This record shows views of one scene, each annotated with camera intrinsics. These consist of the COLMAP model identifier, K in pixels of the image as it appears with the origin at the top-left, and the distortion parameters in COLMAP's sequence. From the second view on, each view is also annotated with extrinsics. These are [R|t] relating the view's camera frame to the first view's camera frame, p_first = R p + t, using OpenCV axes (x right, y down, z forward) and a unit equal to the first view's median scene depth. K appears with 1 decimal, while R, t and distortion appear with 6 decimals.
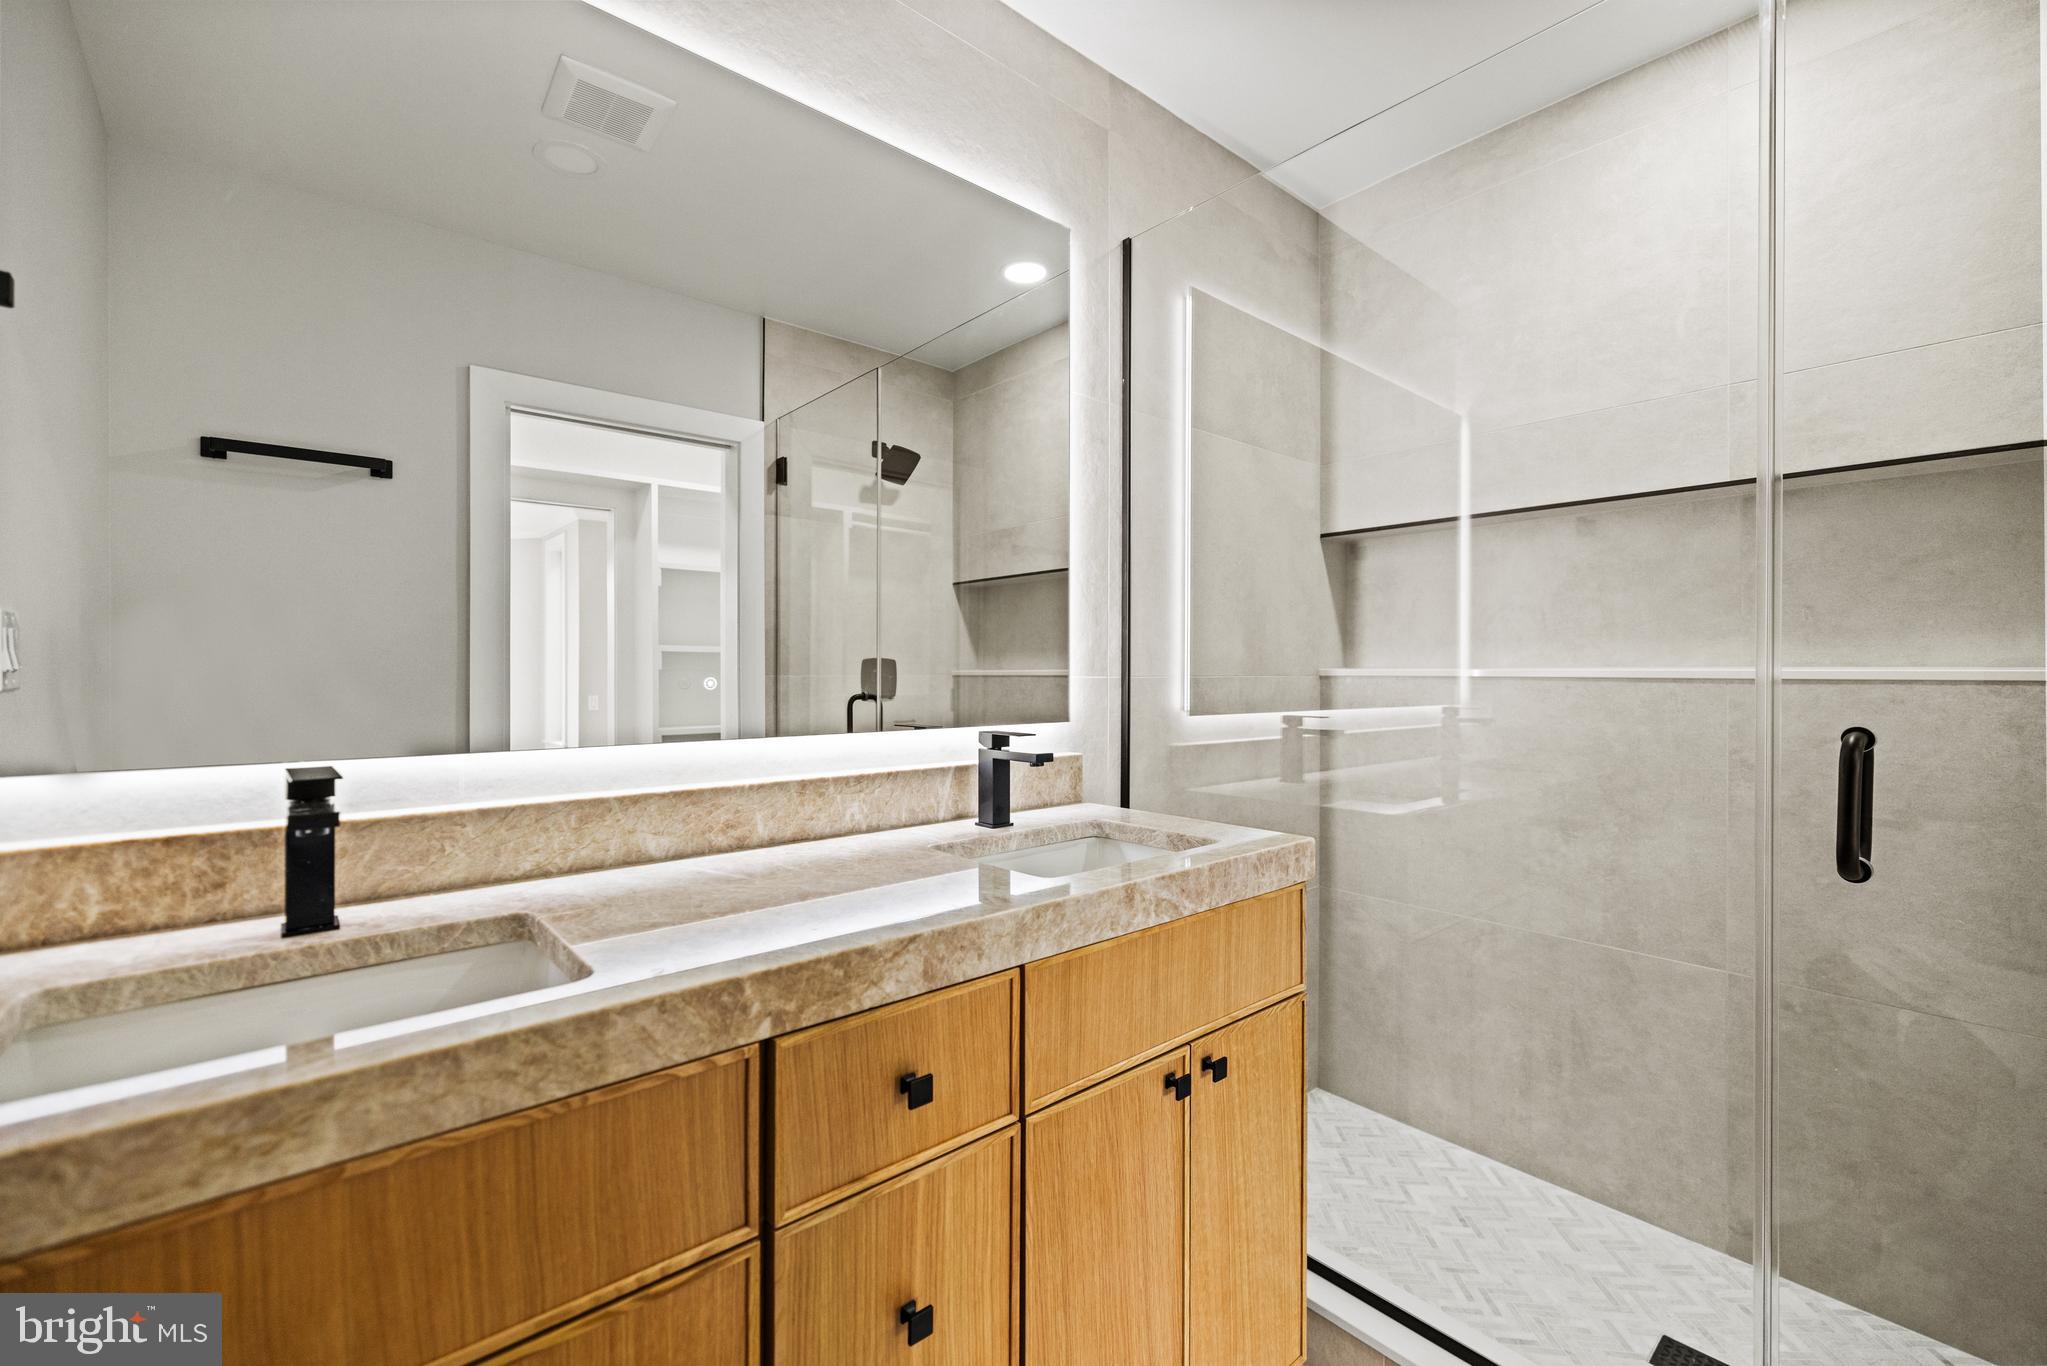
lens RADIAL K [[861.5, 0, 1023.4], [0, 861.5, 673.0], [0, 0, 1]] dist [0.001615, -0.000089]
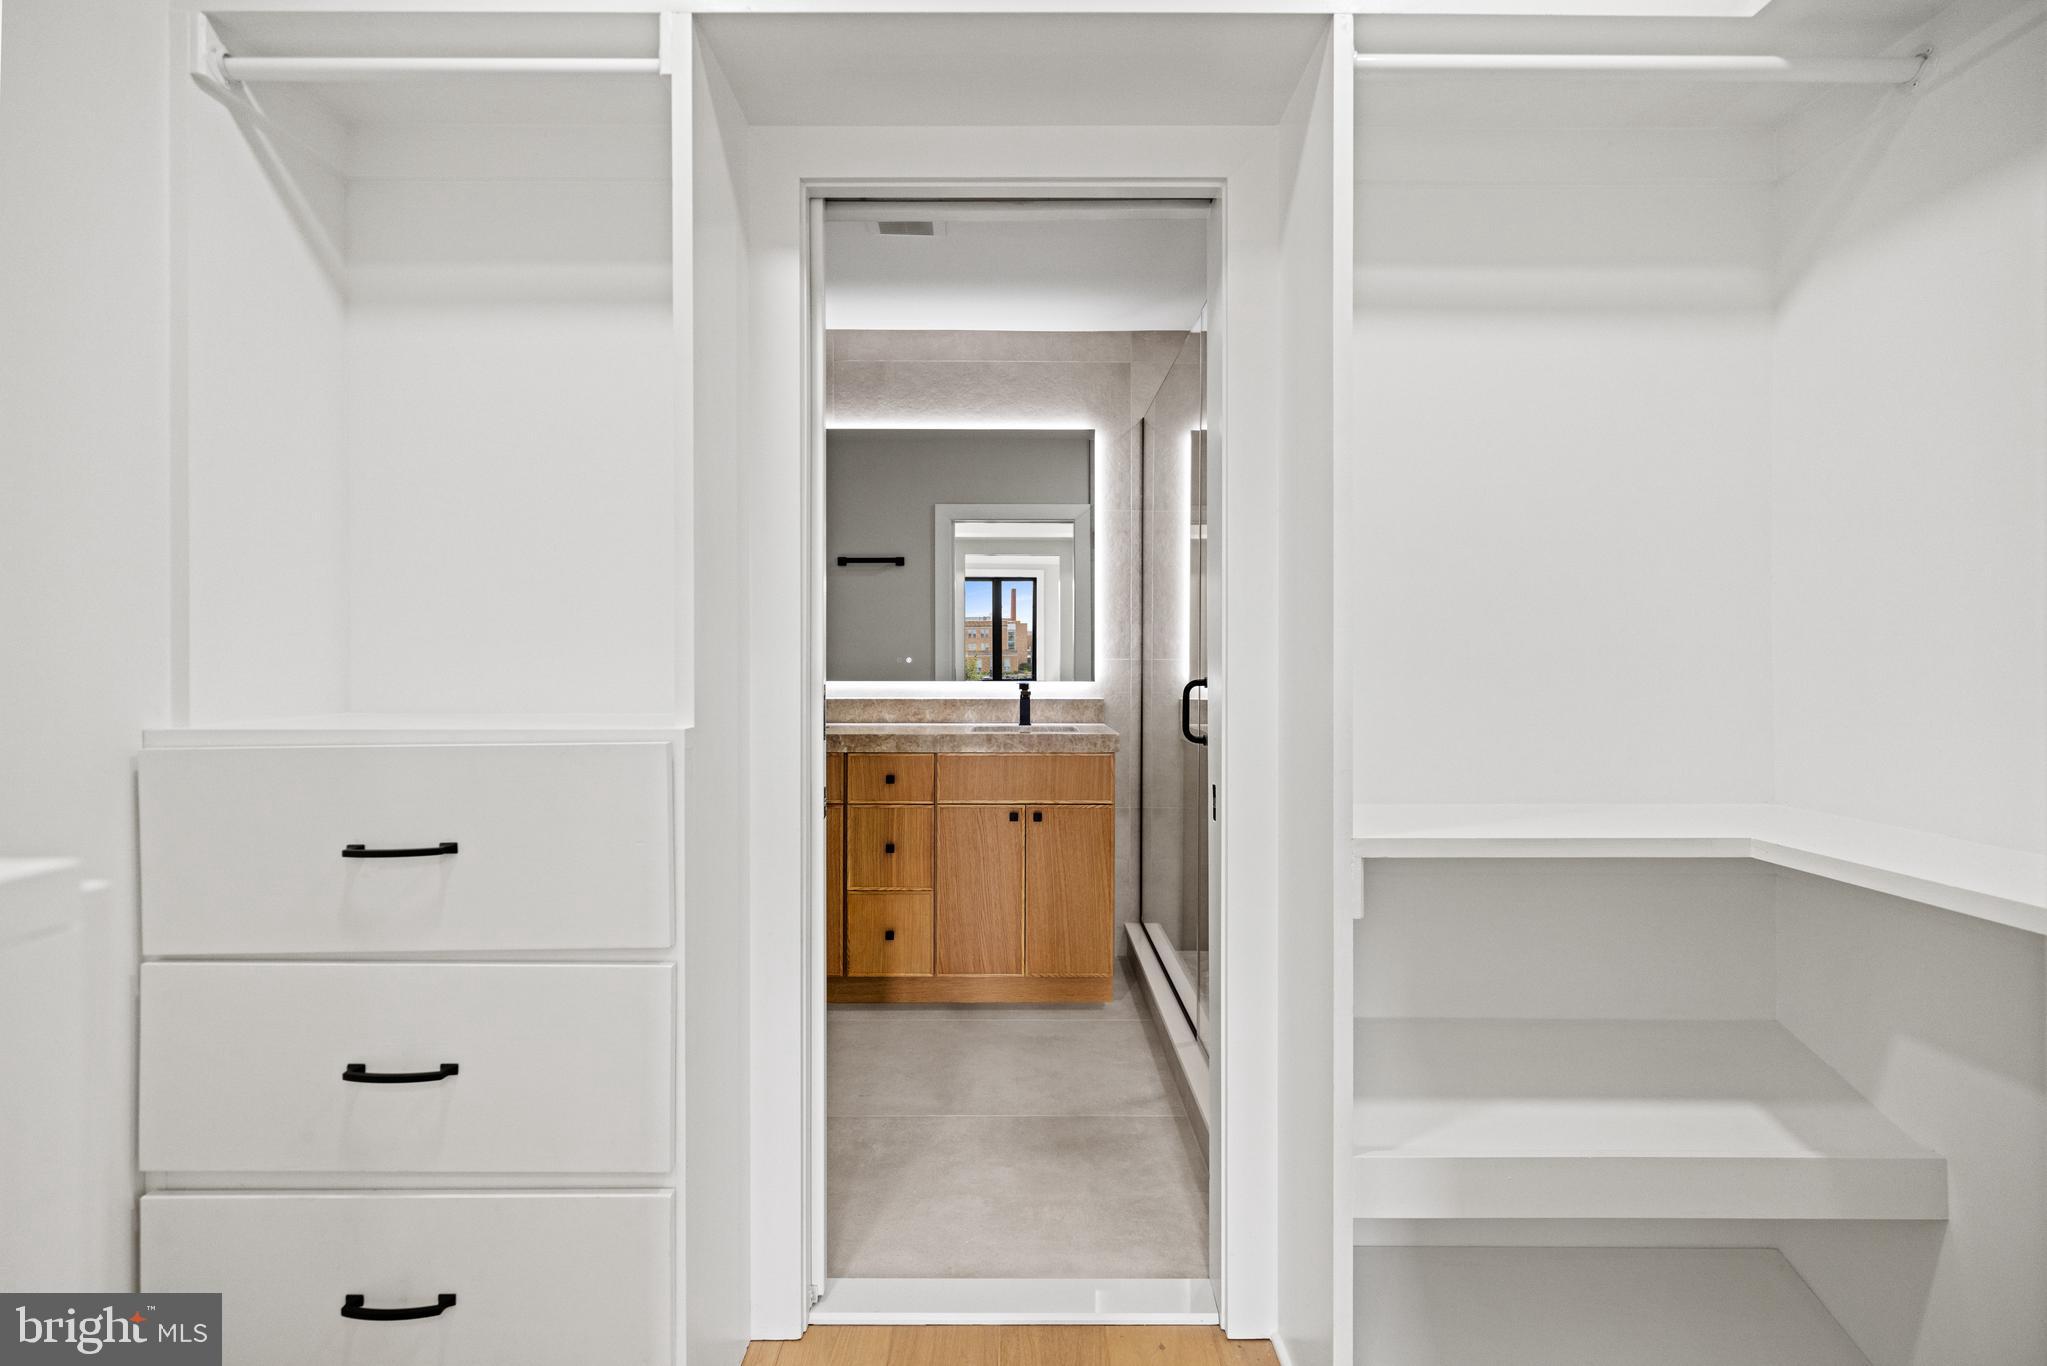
lens RADIAL K [[896.8, 0, 1020.4], [0, 896.8, 665.0], [0, 0, 1]] dist [-0.000106, -0.000005]
pose [[0.762667, 0.000798, -0.646790, 1.687819], [-0.000055, 0.999999, 0.001169, 0.021095], [0.646791, -0.000856, 0.762667, -0.896775]]
